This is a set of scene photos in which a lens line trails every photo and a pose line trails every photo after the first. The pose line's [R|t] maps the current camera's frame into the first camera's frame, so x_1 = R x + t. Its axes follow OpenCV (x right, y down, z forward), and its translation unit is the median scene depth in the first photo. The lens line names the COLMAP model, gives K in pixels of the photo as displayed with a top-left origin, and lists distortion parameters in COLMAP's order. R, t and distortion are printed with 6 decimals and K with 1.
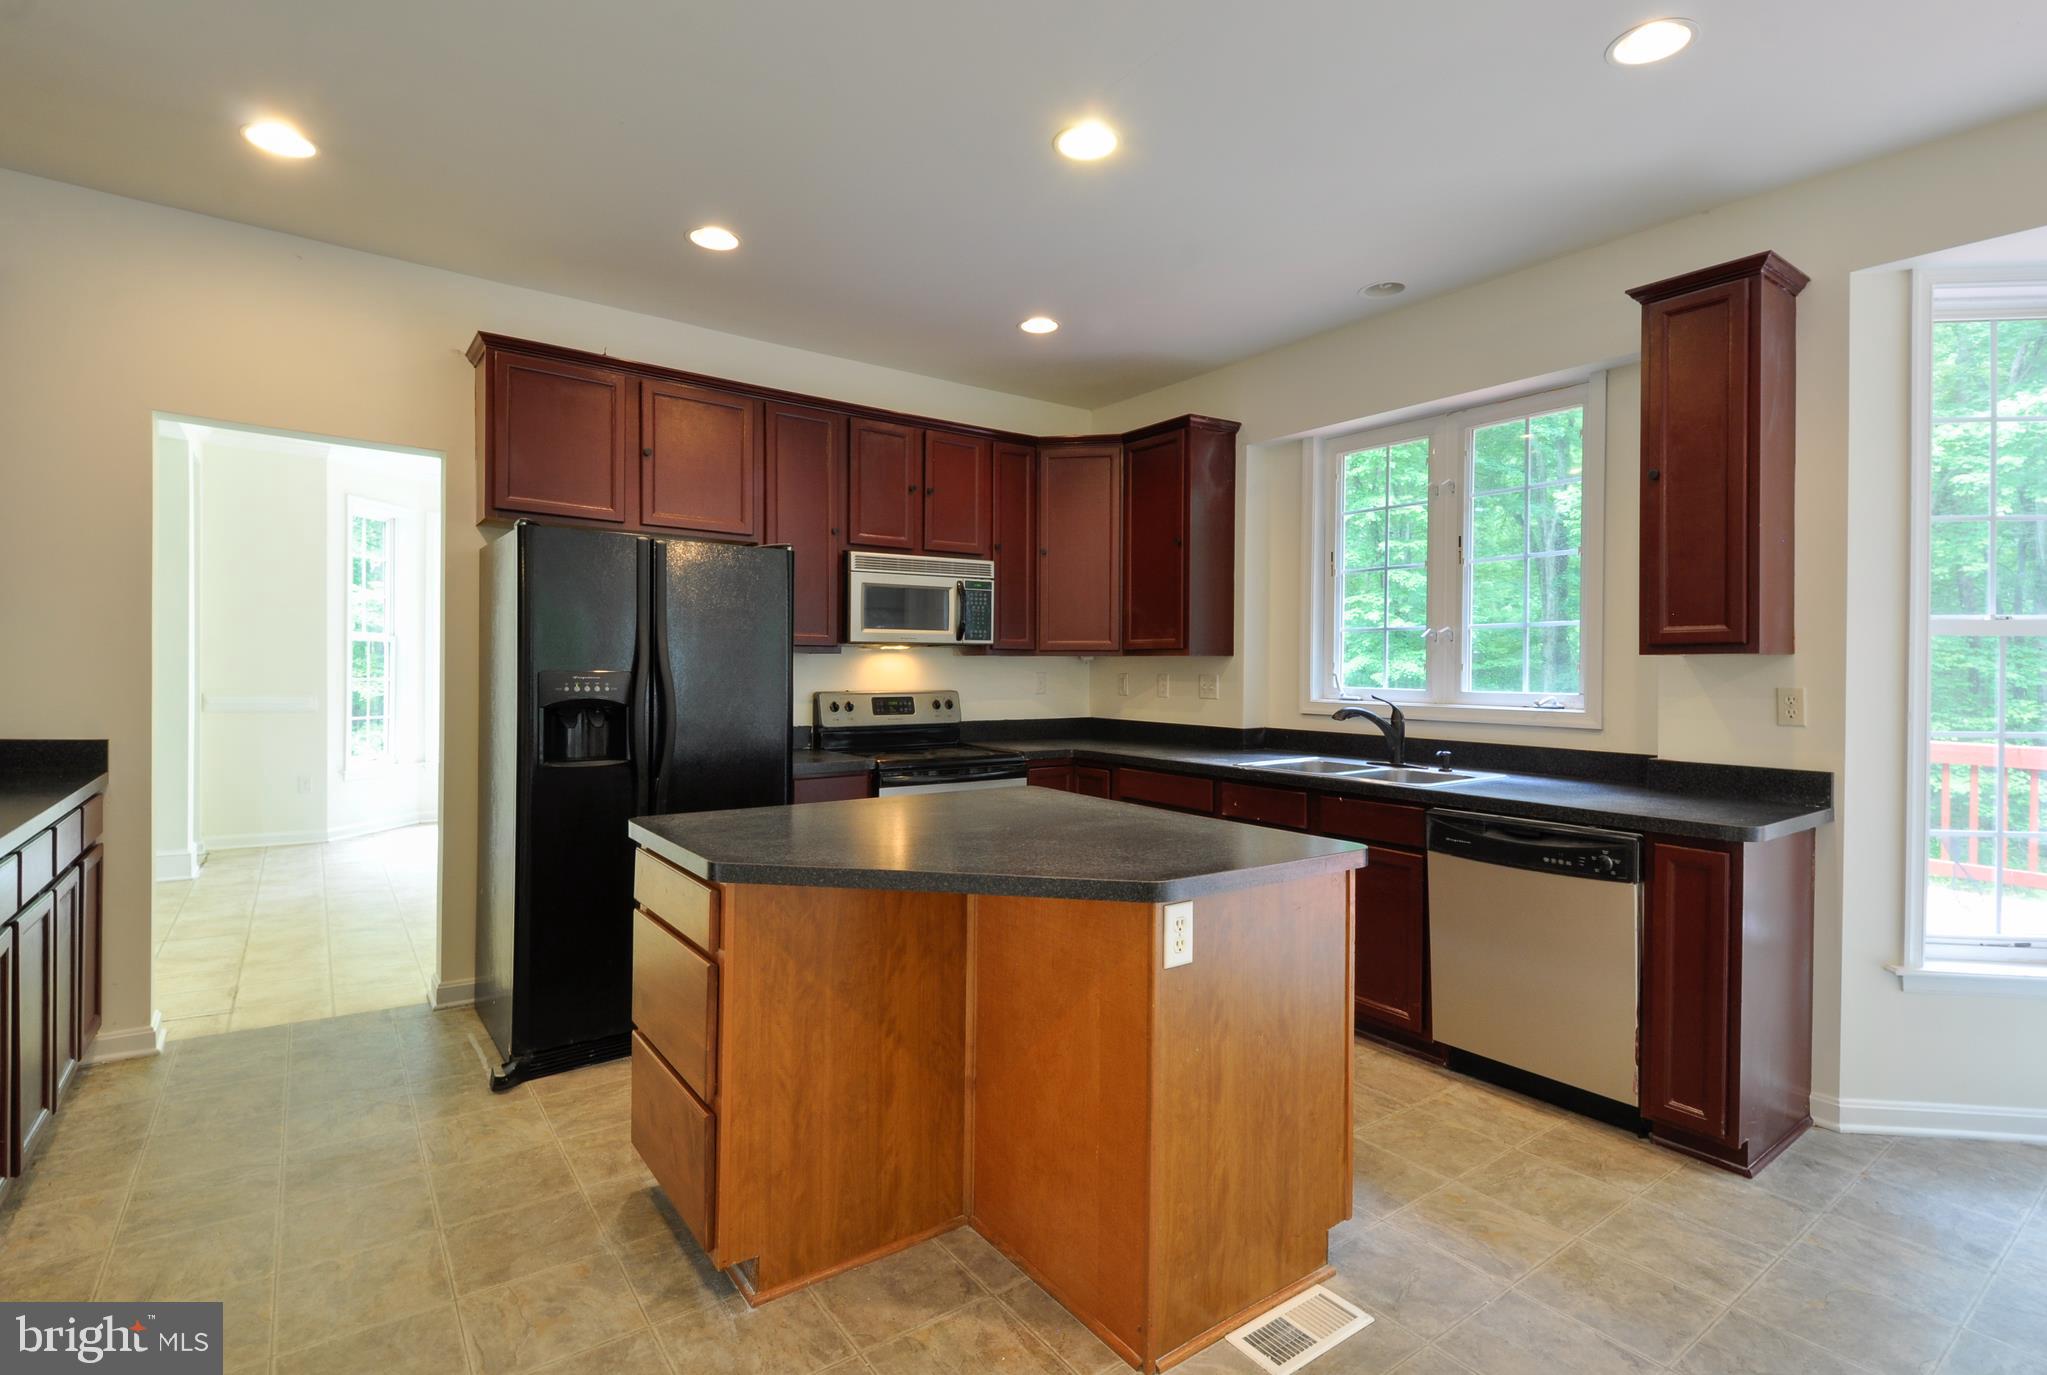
lens RADIAL K [[969.0, 0, 1032.2], [0, 969.0, 674.2], [0, 0, 1]] dist [-0.016106, -0.003424]
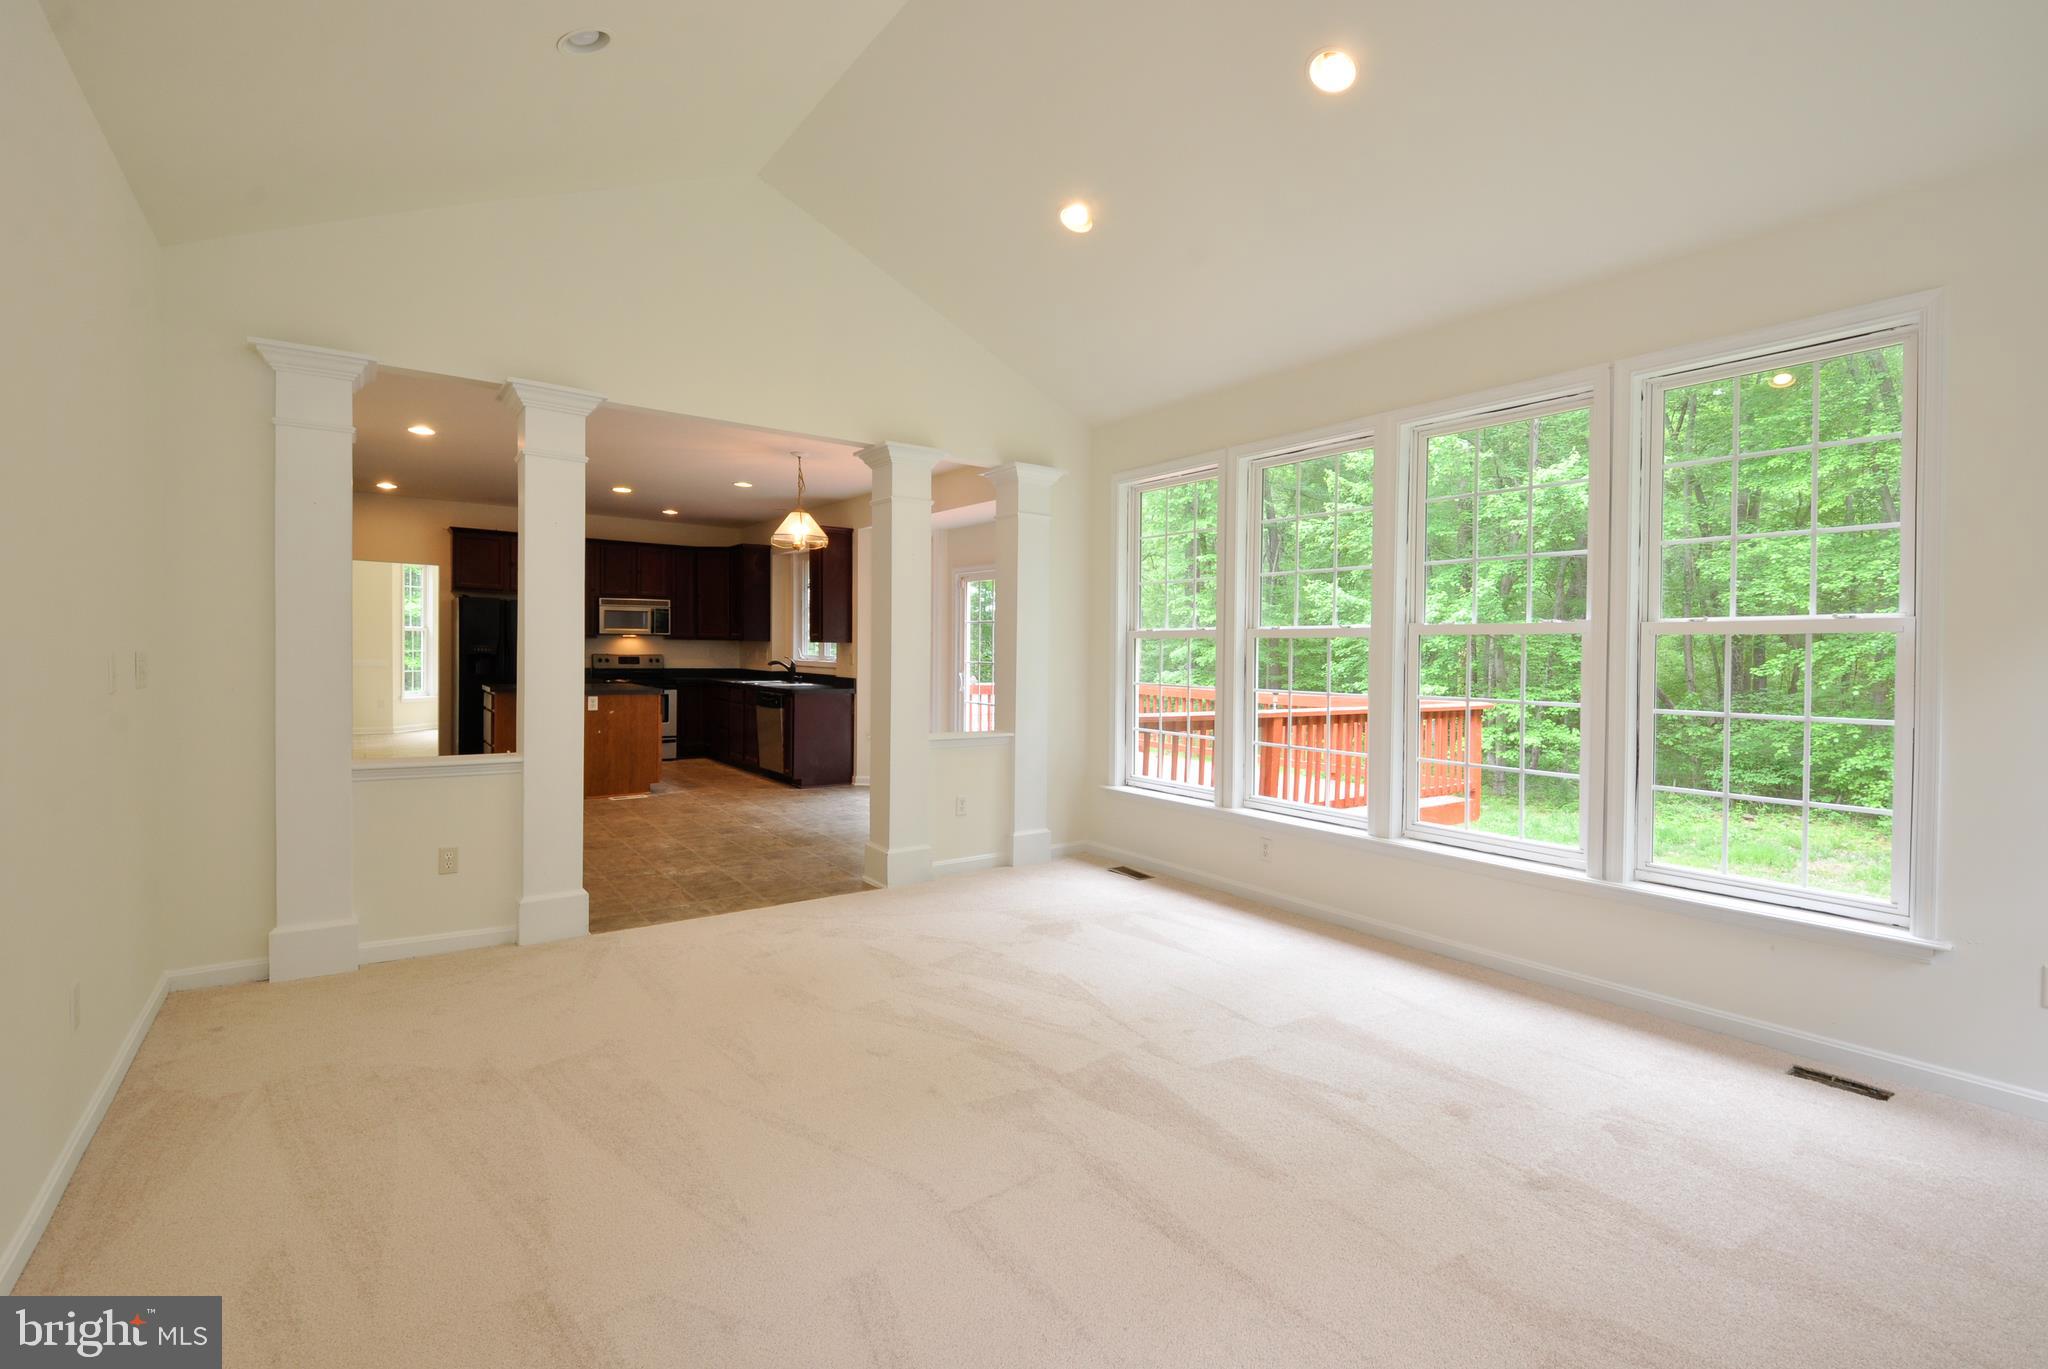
lens RADIAL K [[914.3, 0, 1021.7], [0, 914.3, 666.4], [0, 0, 1]] dist [-0.009419, -0.004119]
pose [[0.999864, 0.004191, -0.015919, 0.936775], [-0.003981, 0.999905, 0.013186, 0.015241], [0.015973, -0.013121, 0.999786, -1.346862]]
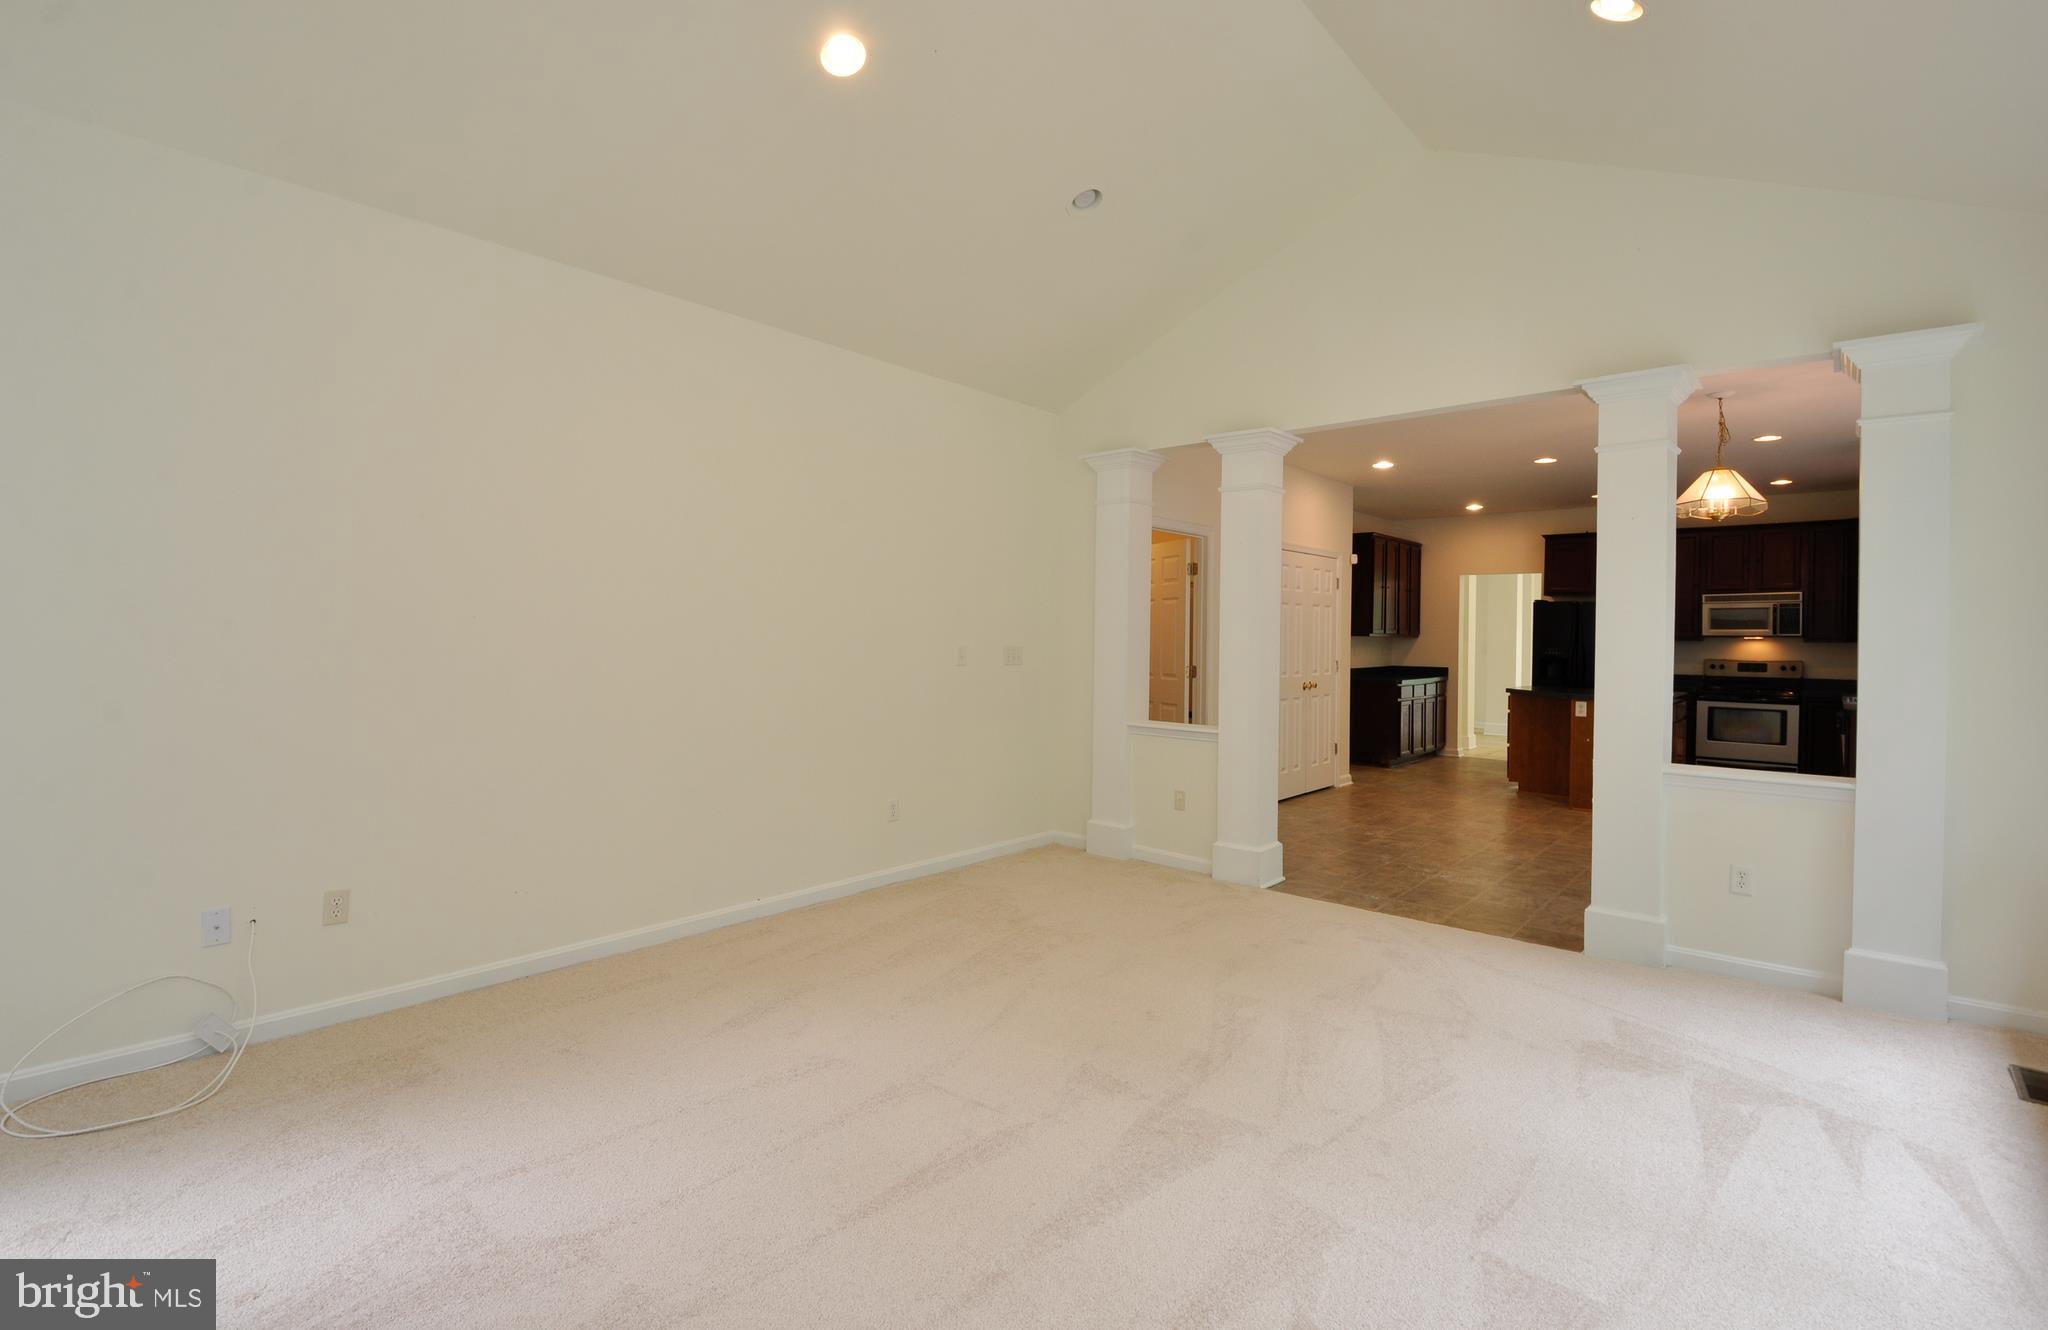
lens RADIAL K [[928.2, 0, 1024.9], [0, 928.2, 661.0], [0, 0, 1]] dist [-0.004488, -0.000871]
pose [[0.198104, 0.014656, -0.980071, 1.542834], [-0.015029, 0.999816, 0.011914, 0.021031], [0.980066, 0.012370, 0.198288, -0.912121]]
